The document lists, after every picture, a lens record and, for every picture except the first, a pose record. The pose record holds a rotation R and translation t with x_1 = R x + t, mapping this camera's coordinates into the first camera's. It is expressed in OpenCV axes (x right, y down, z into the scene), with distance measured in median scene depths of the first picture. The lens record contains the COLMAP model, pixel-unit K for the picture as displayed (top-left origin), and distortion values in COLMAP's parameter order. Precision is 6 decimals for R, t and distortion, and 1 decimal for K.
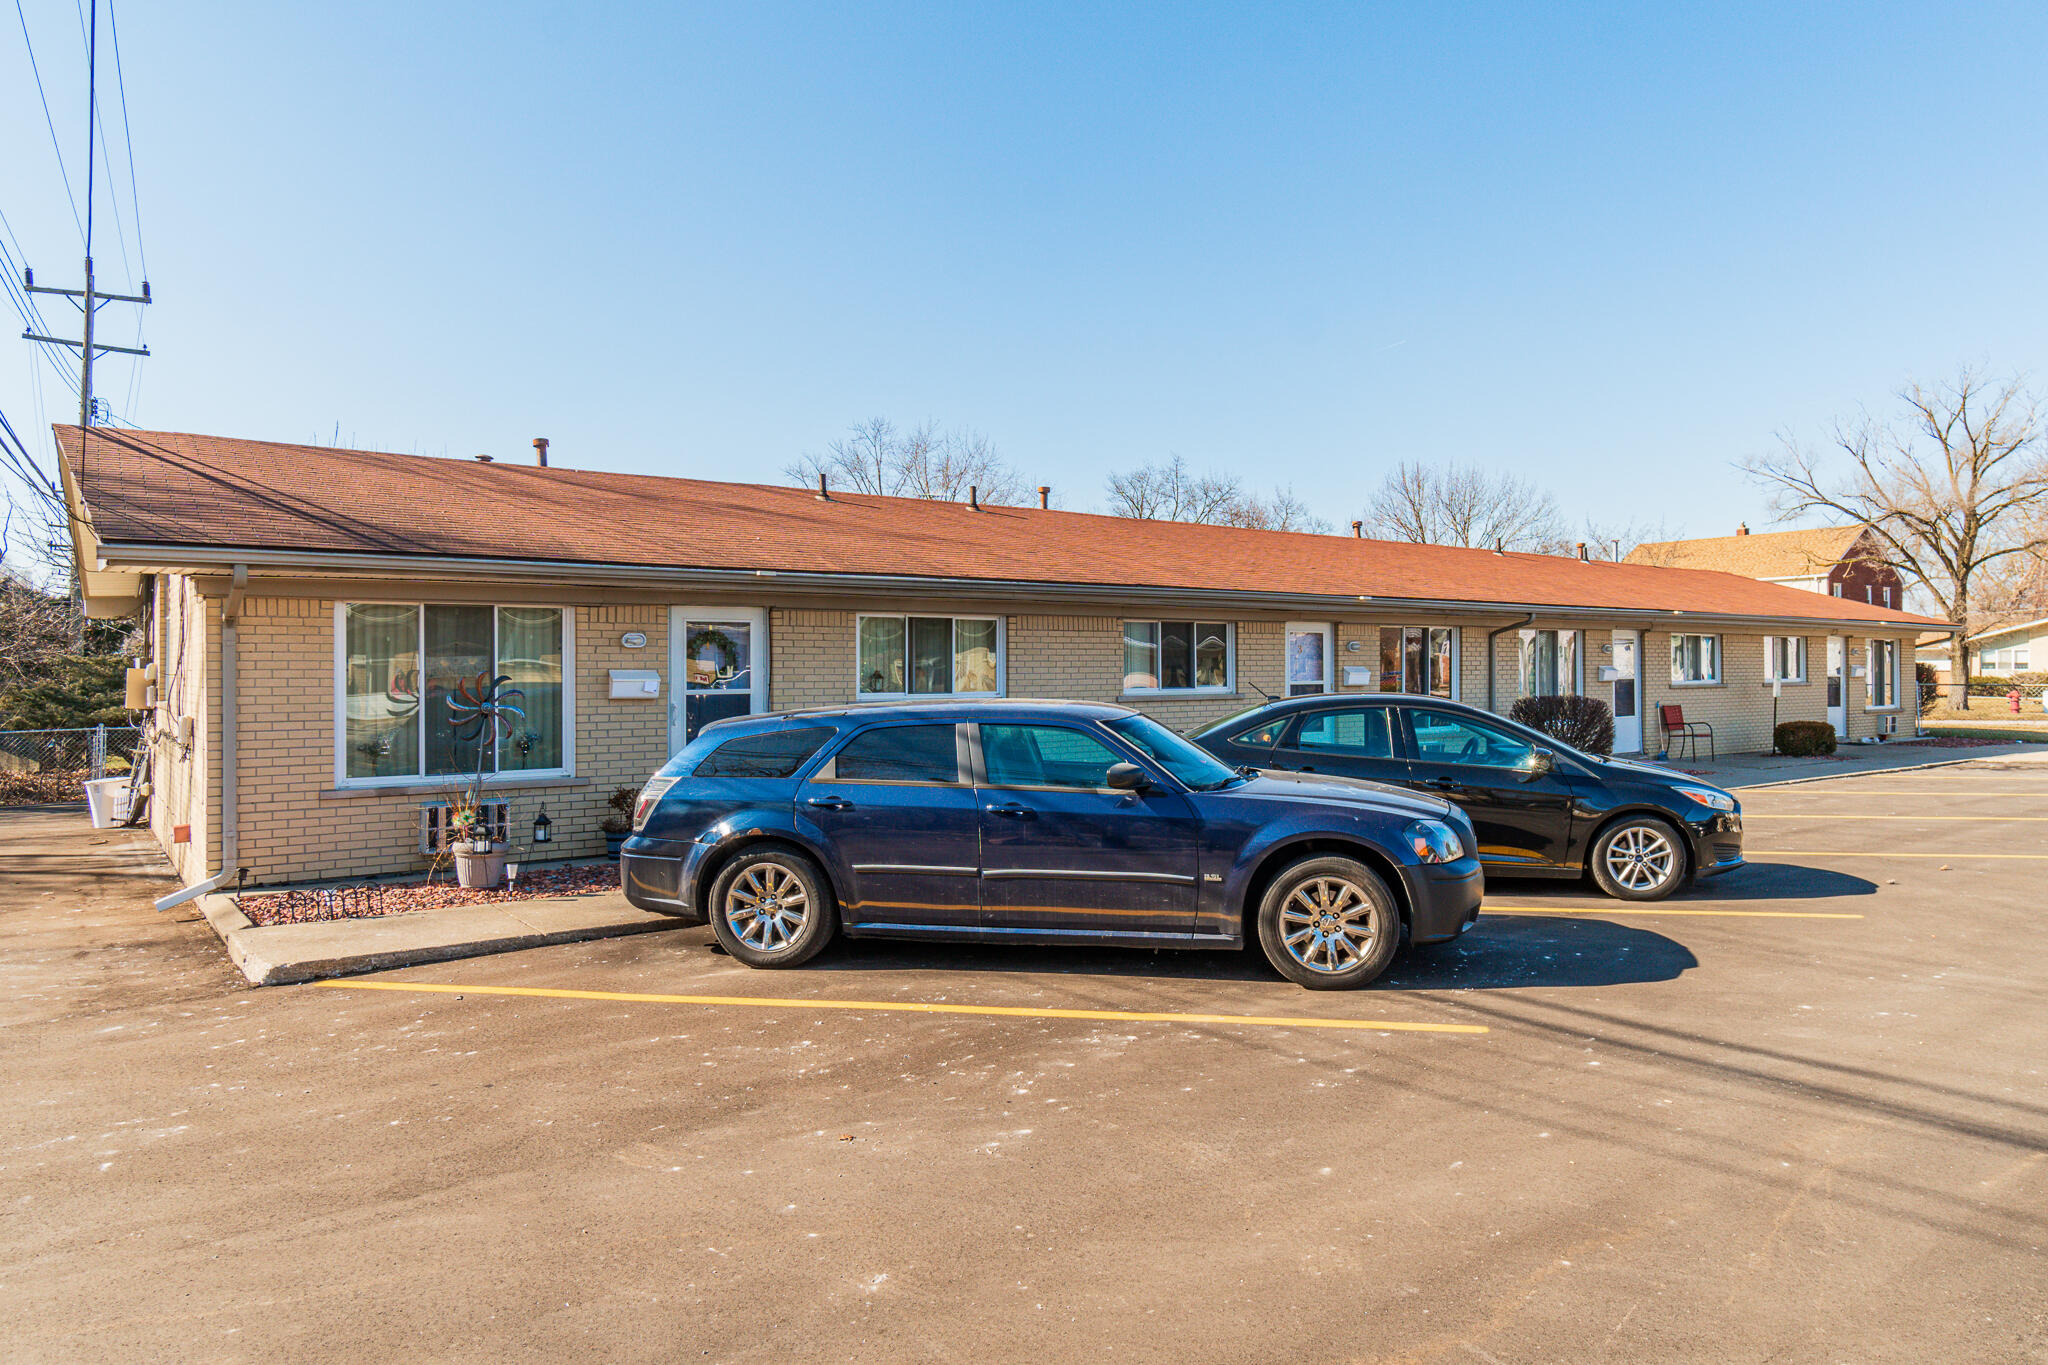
lens RADIAL K [[1285.3, 0, 1024.0], [0, 1285.3, 682.5], [0, 0, 1]] dist [0.004423, 0.001500]
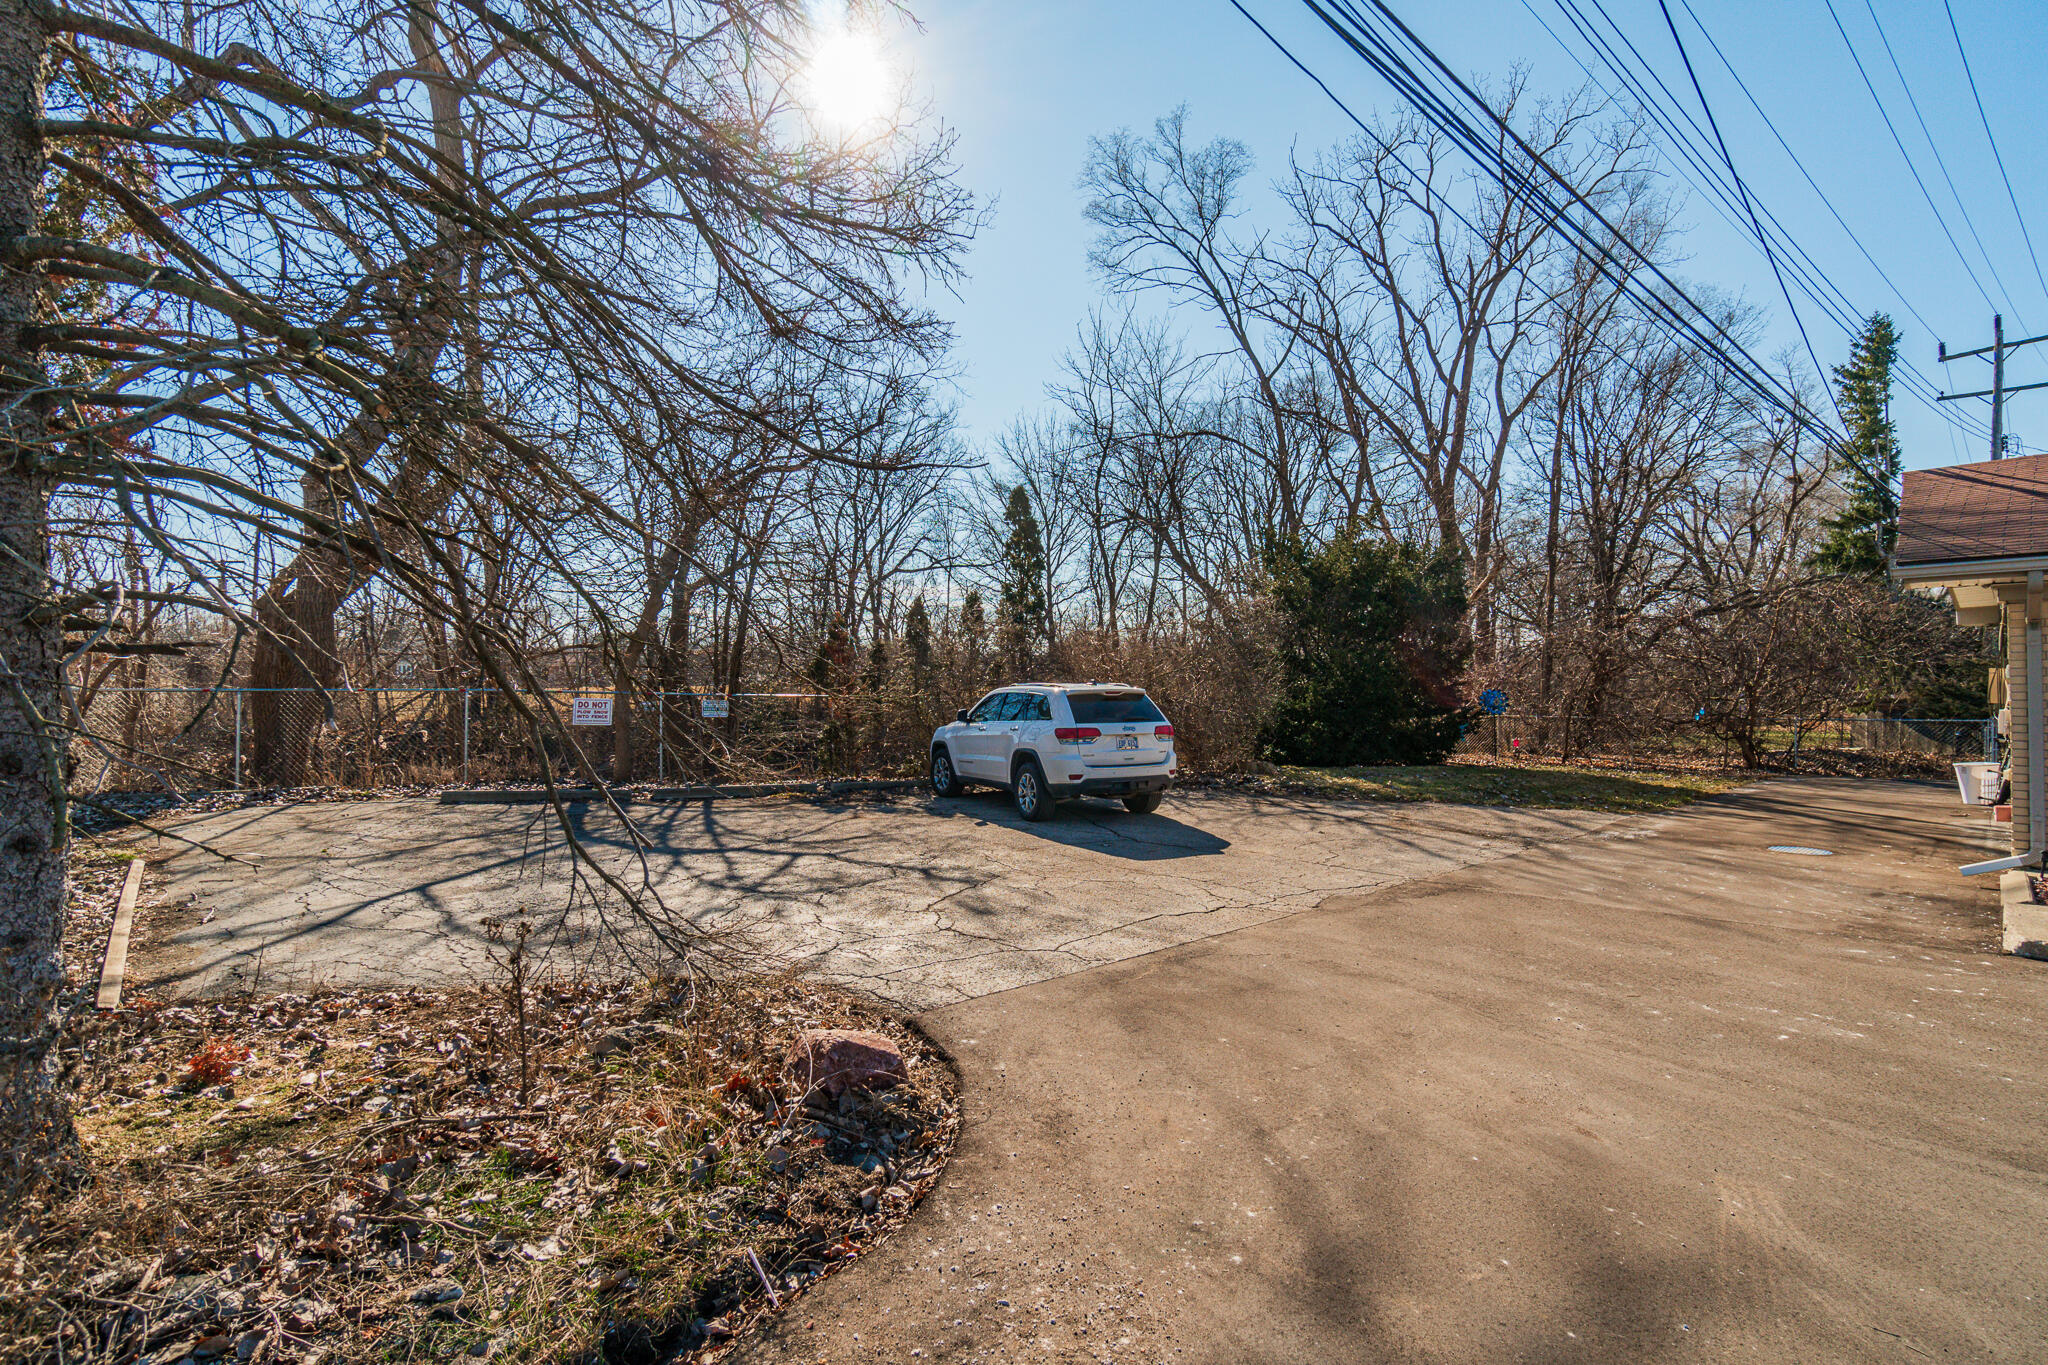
lens RADIAL K [[964.8, 0, 1015.3], [0, 964.8, 682.6], [0, 0, 1]] dist [0.000788, -0.000200]
pose [[0.124598, 0.005025, -0.992195, 0.095390], [-0.003682, 0.999983, 0.004602, 0.002170], [0.992201, 0.003080, 0.124614, 0.042230]]
